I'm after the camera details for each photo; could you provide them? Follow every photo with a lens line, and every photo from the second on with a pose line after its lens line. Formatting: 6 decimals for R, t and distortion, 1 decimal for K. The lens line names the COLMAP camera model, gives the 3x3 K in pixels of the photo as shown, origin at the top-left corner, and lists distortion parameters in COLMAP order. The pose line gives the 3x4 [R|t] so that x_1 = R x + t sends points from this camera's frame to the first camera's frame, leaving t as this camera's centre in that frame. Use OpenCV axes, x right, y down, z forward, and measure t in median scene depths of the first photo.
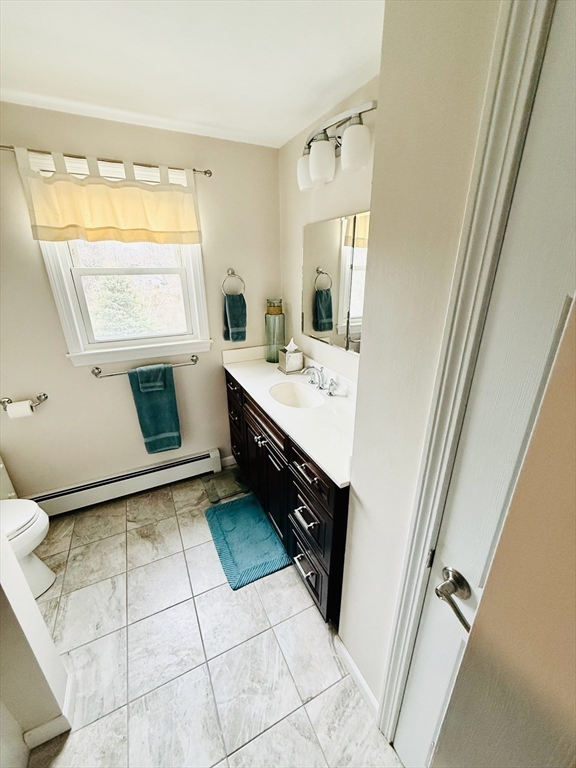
lens RADIAL K [[309.2, 0, 290.0], [0, 309.2, 383.9], [0, 0, 1]] dist [-0.002299, 0.001804]
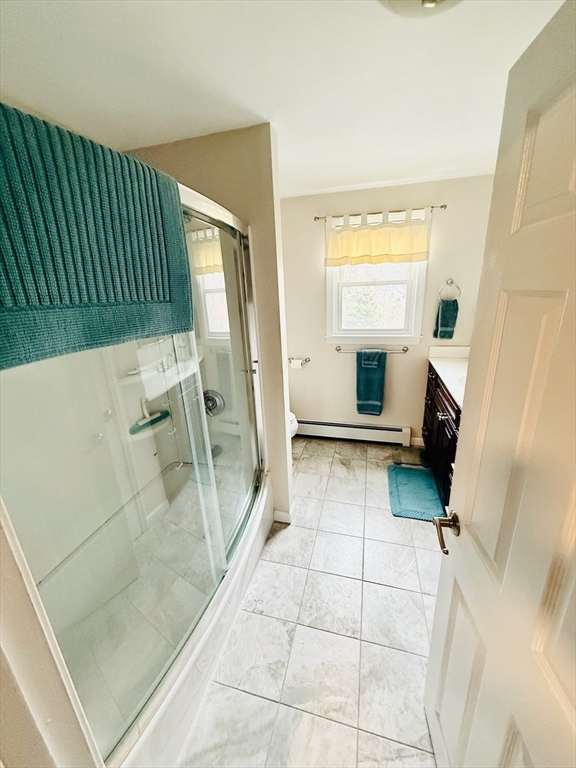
lens RADIAL K [[309.2, 0, 287.3], [0, 309.2, 380.6], [0, 0, 1]] dist [-0.002299, 0.001804]
pose [[0.749990, 0.171566, -0.638812, 0.179577], [-0.201857, 0.979071, 0.025961, 0.120015], [0.629896, 0.109478, 0.768925, -0.302664]]
